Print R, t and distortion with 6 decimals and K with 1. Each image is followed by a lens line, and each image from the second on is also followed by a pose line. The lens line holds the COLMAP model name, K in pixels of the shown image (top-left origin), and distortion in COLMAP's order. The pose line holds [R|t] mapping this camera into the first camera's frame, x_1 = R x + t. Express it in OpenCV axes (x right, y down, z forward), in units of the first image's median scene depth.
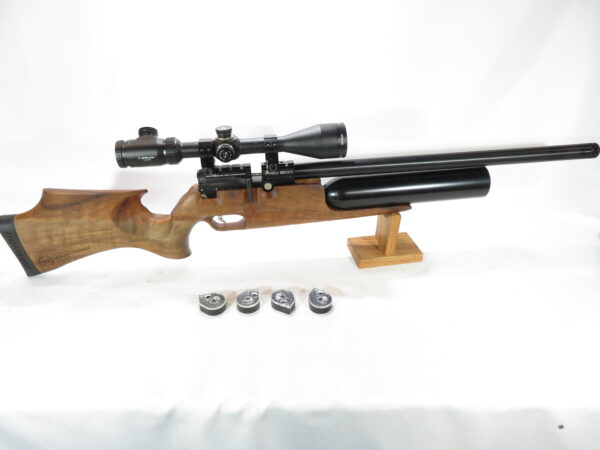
lens RADIAL K [[430.8, 0, 301.7], [0, 430.8, 228.1], [0, 0, 1]] dist [-0.001449, -0.001281]
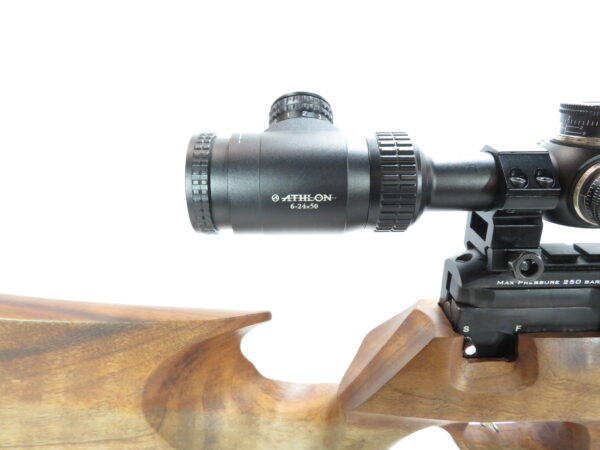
lens RADIAL K [[430.8, 0, 295.9], [0, 430.8, 227.0], [0, 0, 1]] dist [-0.001449, -0.001281]
pose [[0.991945, 0.052708, -0.115181, -0.308525], [-0.073266, 0.980512, -0.182284, -0.092969], [0.103328, 0.189254, 0.976476, 0.699558]]
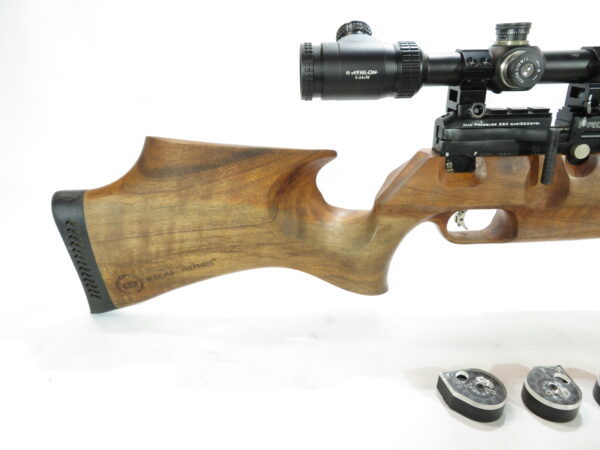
lens RADIAL K [[430.8, 0, 299.6], [0, 430.8, 225.9], [0, 0, 1]] dist [-0.001449, -0.001281]
pose [[0.995270, 0.035763, -0.090322, -0.350261], [-0.048821, 0.987963, -0.146782, 0.074710], [0.083986, 0.150497, 0.985037, 0.501017]]
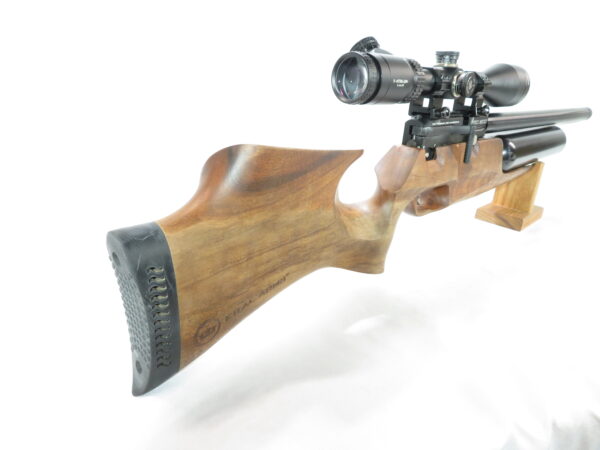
lens RADIAL K [[430.8, 0, 299.4], [0, 430.8, 225.2], [0, 0, 1]] dist [-0.001449, -0.001281]
pose [[0.797817, -0.147493, 0.584580, -0.767174], [0.253584, 0.961768, -0.103423, 0.043481], [-0.546977, 0.230753, 0.804717, 0.603278]]
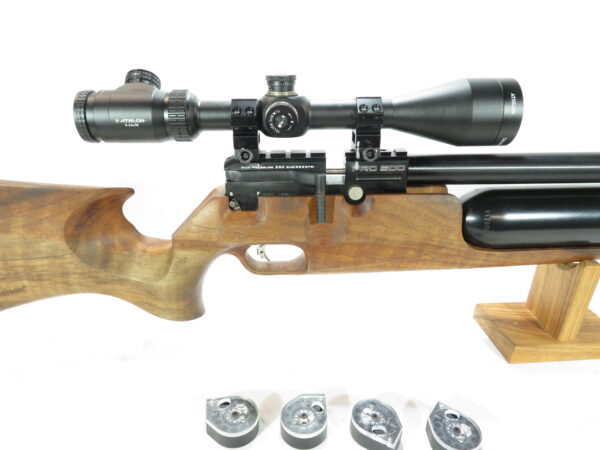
lens RADIAL K [[430.8, 0, 299.3], [0, 430.8, 225.5], [0, 0, 1]] dist [-0.001449, -0.001281]
pose [[0.993920, 0.052188, -0.096949, -0.093325], [-0.065326, 0.988315, -0.137716, 0.018228], [0.088629, 0.143212, 0.985716, 0.482679]]
